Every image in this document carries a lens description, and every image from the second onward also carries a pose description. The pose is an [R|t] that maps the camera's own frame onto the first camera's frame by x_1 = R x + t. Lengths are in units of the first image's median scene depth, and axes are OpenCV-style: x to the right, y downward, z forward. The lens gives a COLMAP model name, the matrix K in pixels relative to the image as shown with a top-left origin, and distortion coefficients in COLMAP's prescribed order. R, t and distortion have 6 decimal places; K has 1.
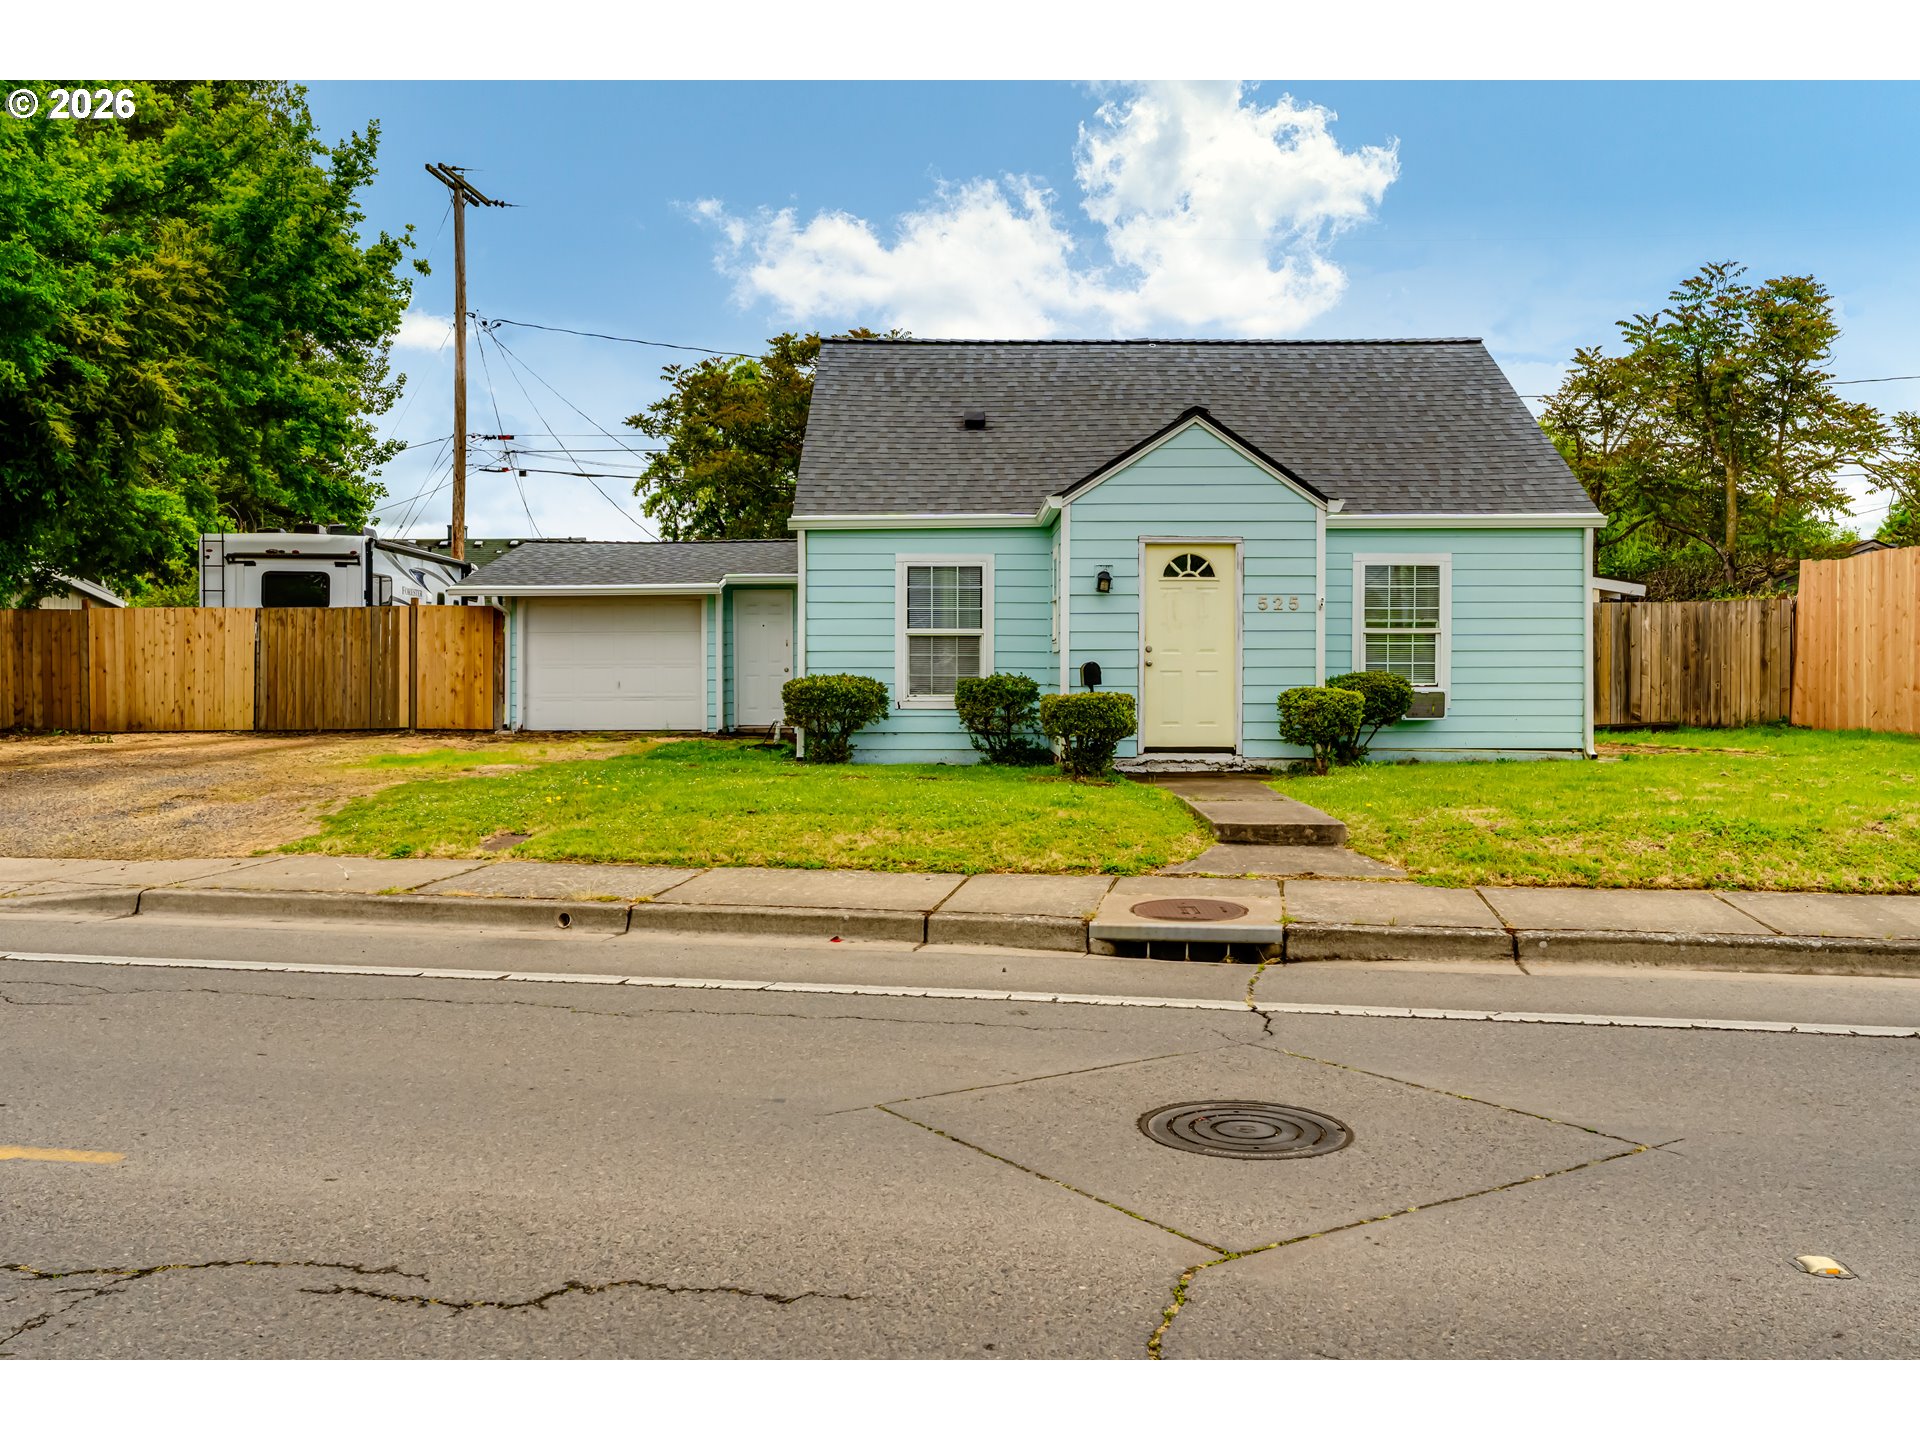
lens RADIAL K [[1585.5, 0, 960.0], [0, 1585.5, 720.0], [0, 0, 1]] dist [0.000070, -0.000453]
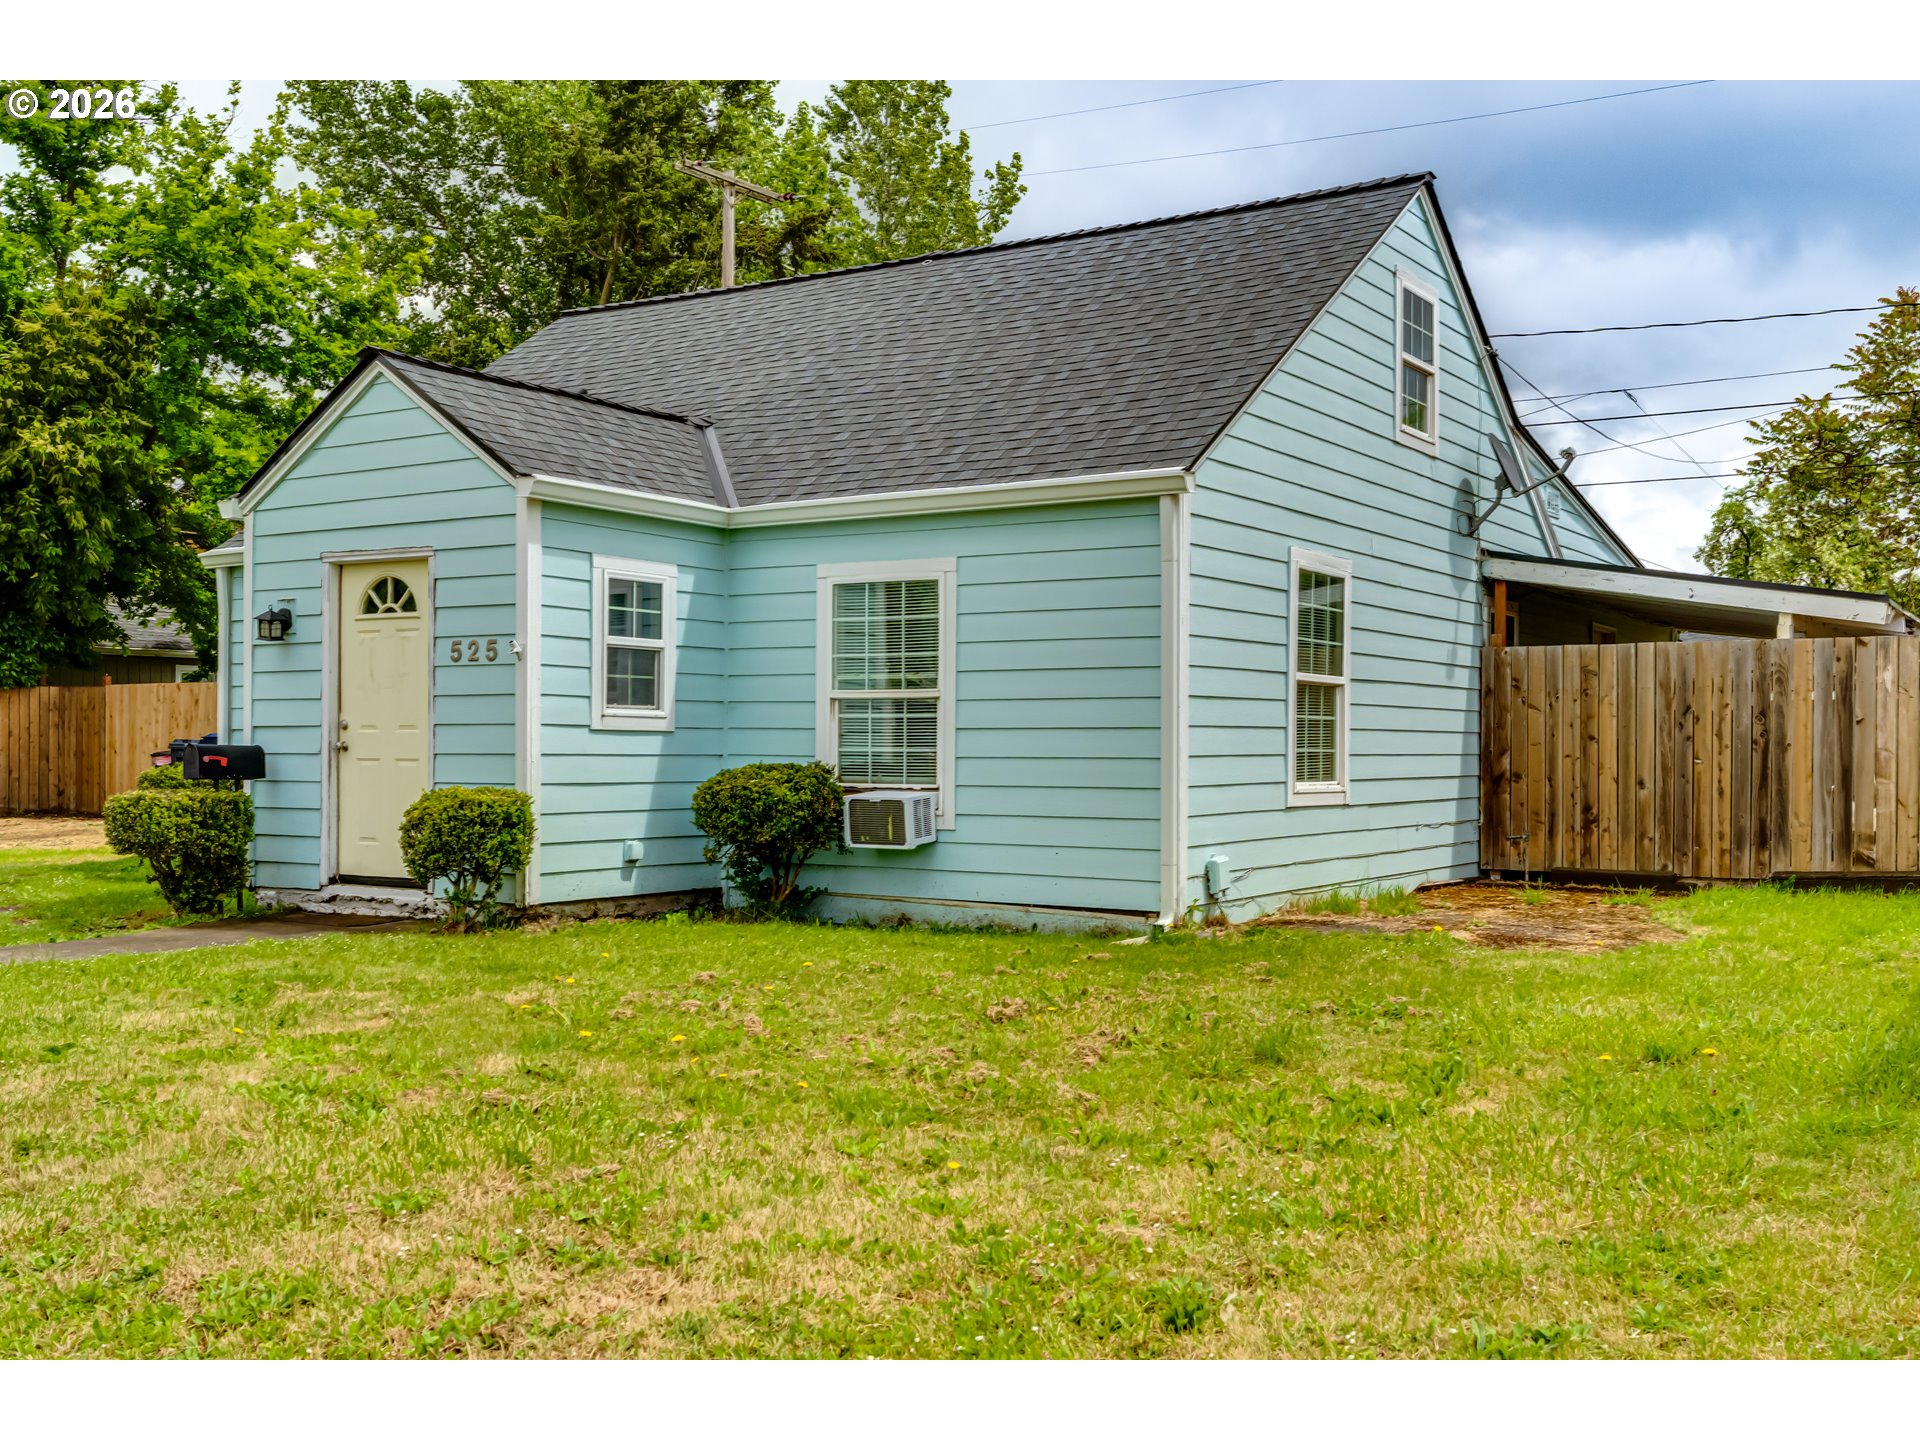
lens RADIAL K [[1908.6, 0, 990.8], [0, 1908.6, 767.8], [0, 0, 1]] dist [0.007819, 0.004717]
pose [[0.843554, 0.010759, -0.536936, 0.689194], [-0.025137, 0.999495, -0.019465, -0.016544], [0.536455, 0.029916, 0.843398, 0.431448]]
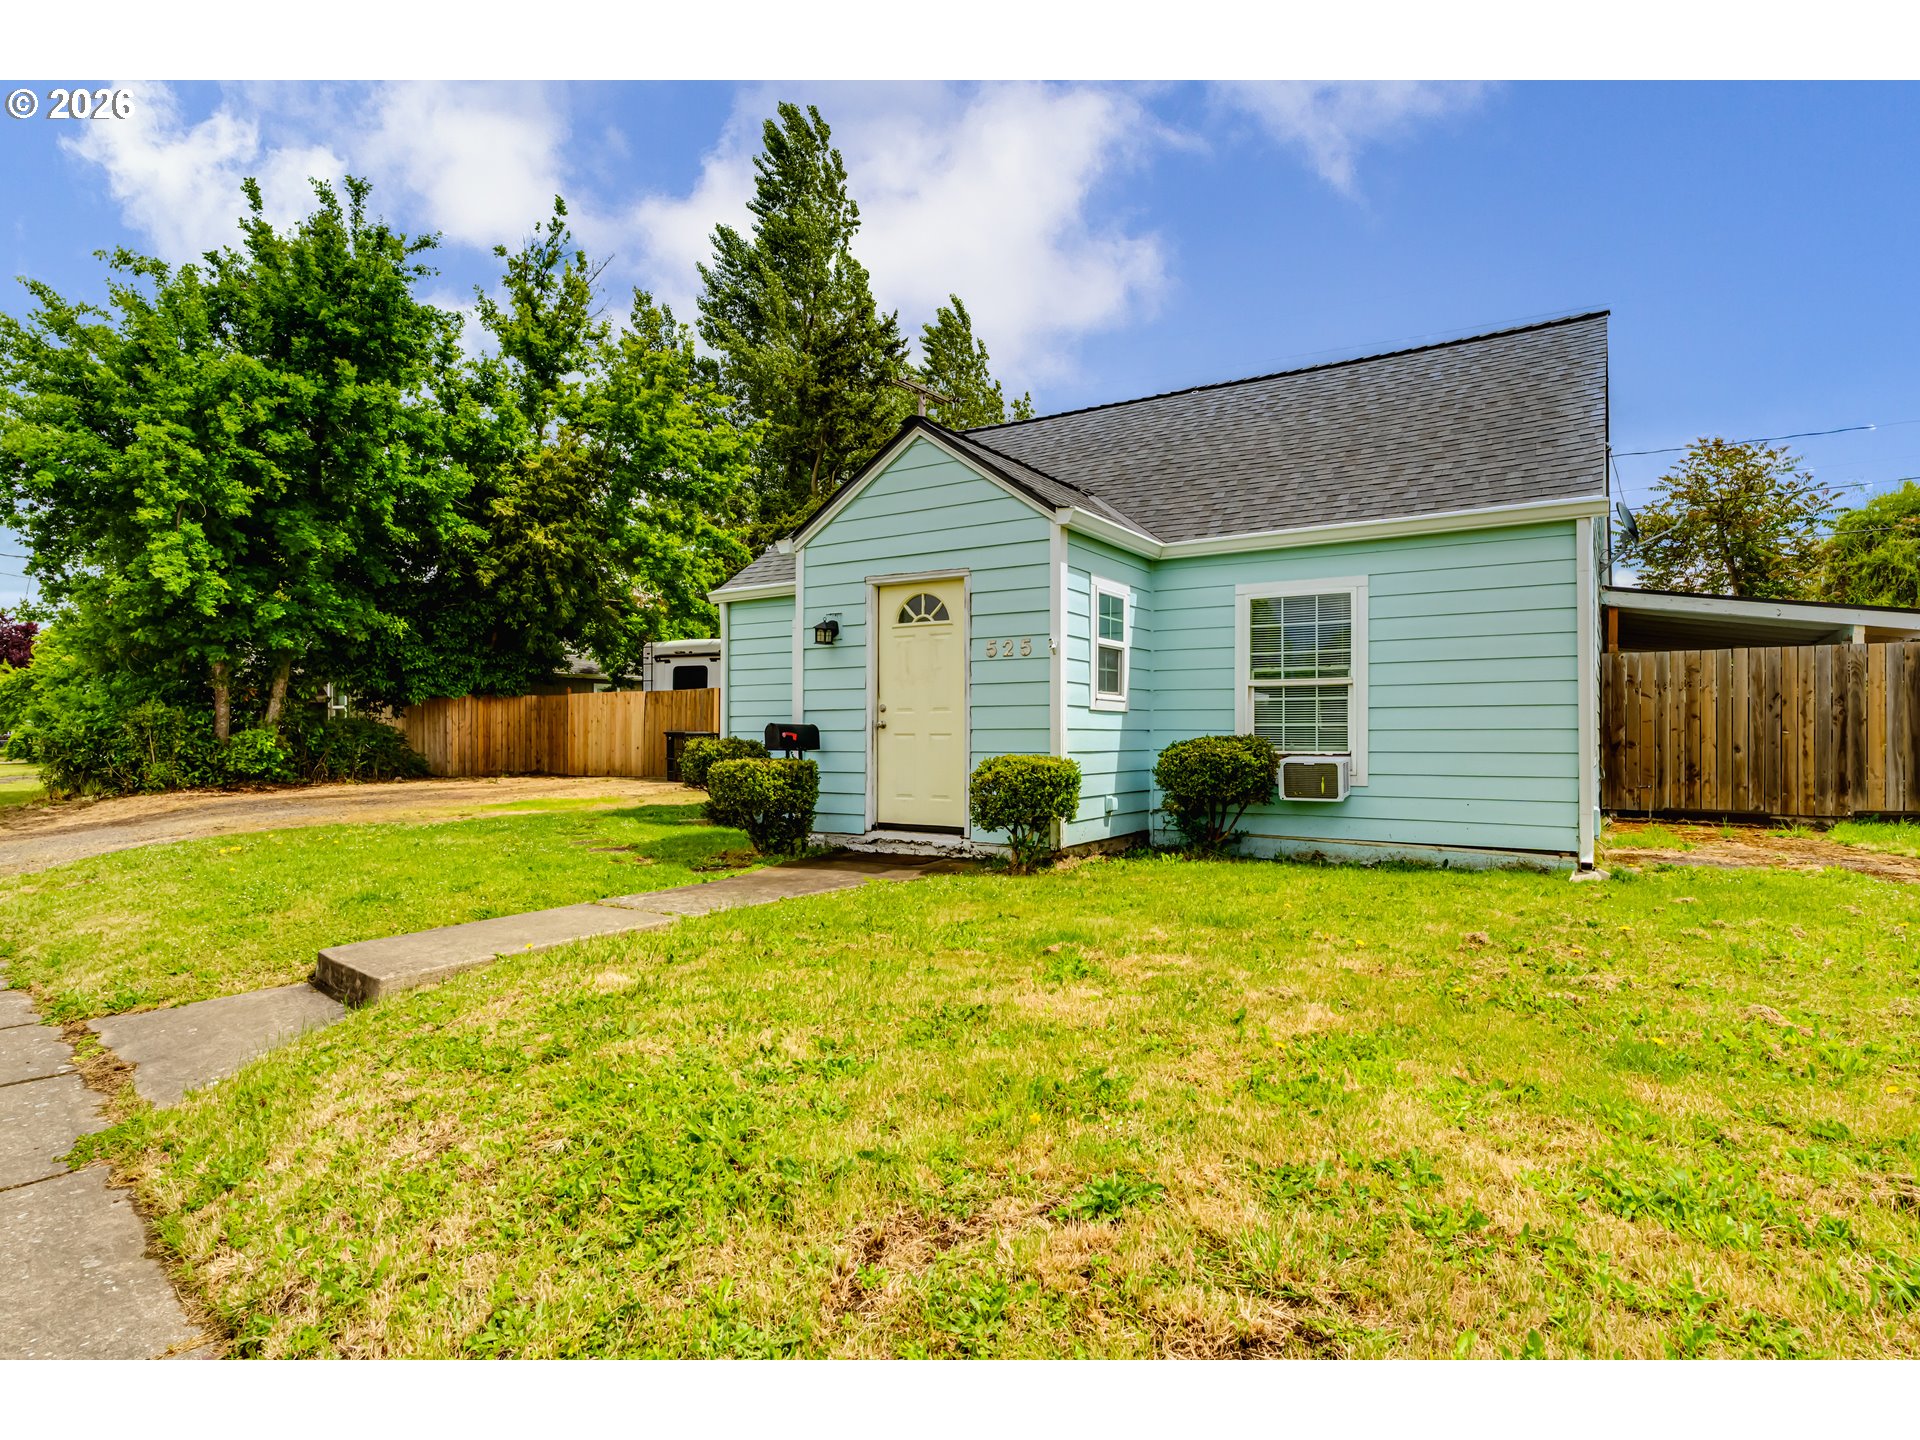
lens RADIAL K [[1033.8, 0, 965.2], [0, 1033.8, 734.9], [0, 0, 1]] dist [-0.003266, -0.000390]
pose [[0.843833, 0.000868, -0.536605, 0.409828], [-0.019523, 0.999386, -0.029085, -0.013498], [0.536251, 0.035019, 0.843332, 0.498754]]
